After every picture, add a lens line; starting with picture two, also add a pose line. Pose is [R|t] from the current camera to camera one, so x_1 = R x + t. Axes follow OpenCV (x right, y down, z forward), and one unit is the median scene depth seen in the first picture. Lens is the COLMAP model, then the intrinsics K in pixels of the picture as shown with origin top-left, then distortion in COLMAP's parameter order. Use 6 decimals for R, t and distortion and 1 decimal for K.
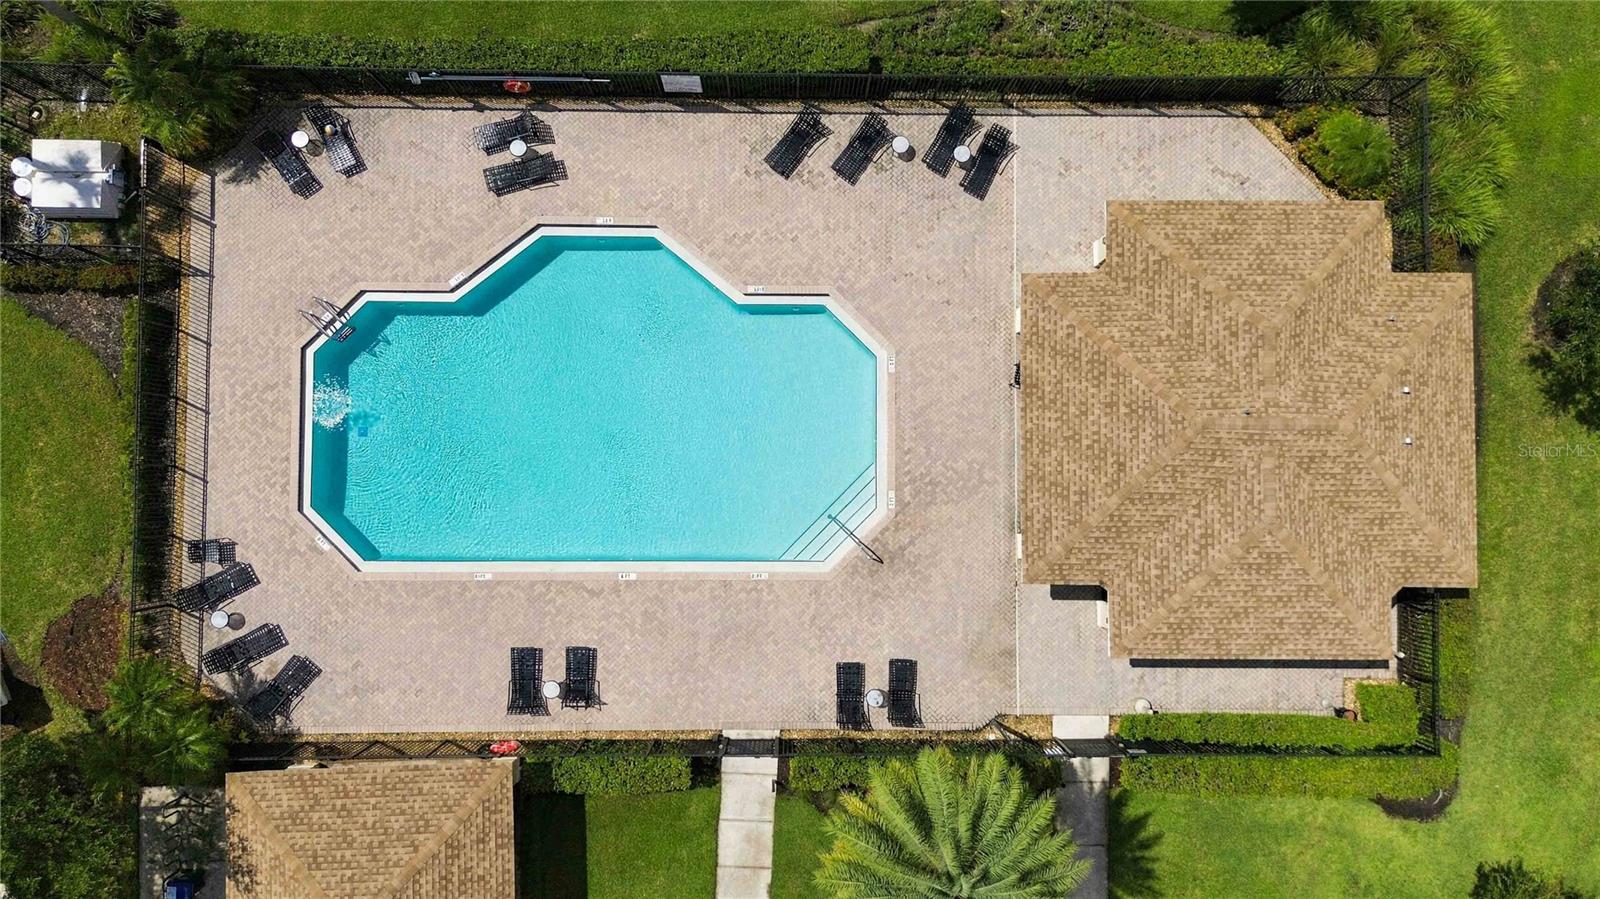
lens RADIAL K [[1121.6, 0, 802.9], [0, 1121.6, 455.4], [0, 0, 1]] dist [0.009231, 0.003807]
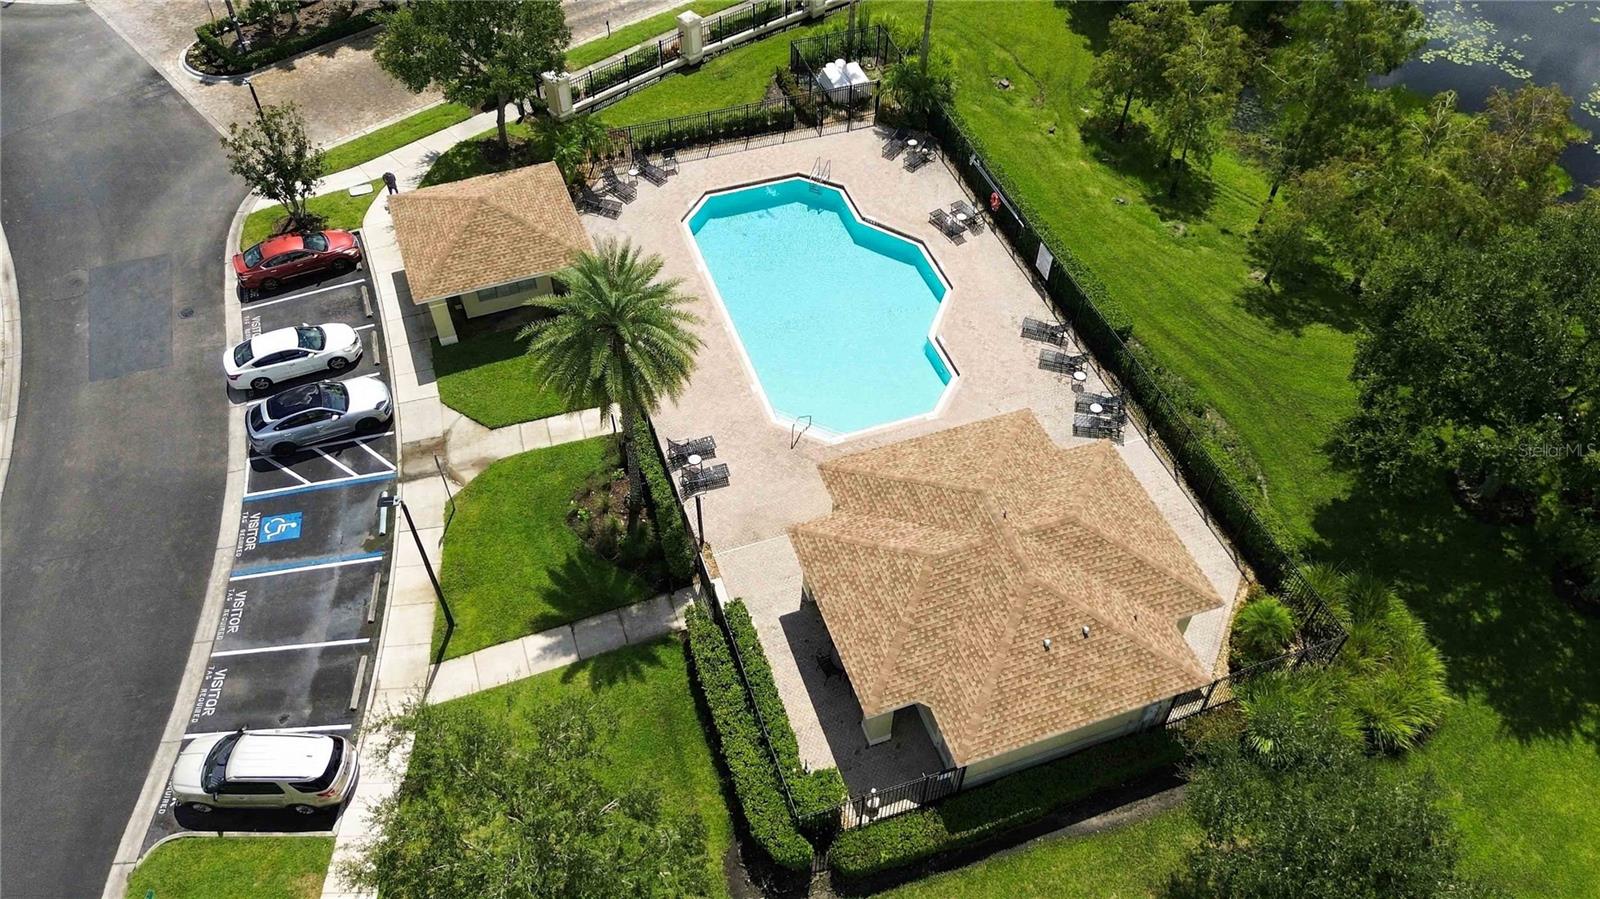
lens RADIAL K [[1121.6, 0, 802.9], [0, 1121.6, 455.4], [0, 0, 1]] dist [0.009231, 0.003807]
pose [[0.335498, 0.712236, -0.616572, 0.900784], [-0.941666, 0.272011, -0.198178, 0.349850], [0.026565, 0.647093, 0.761948, -0.008378]]
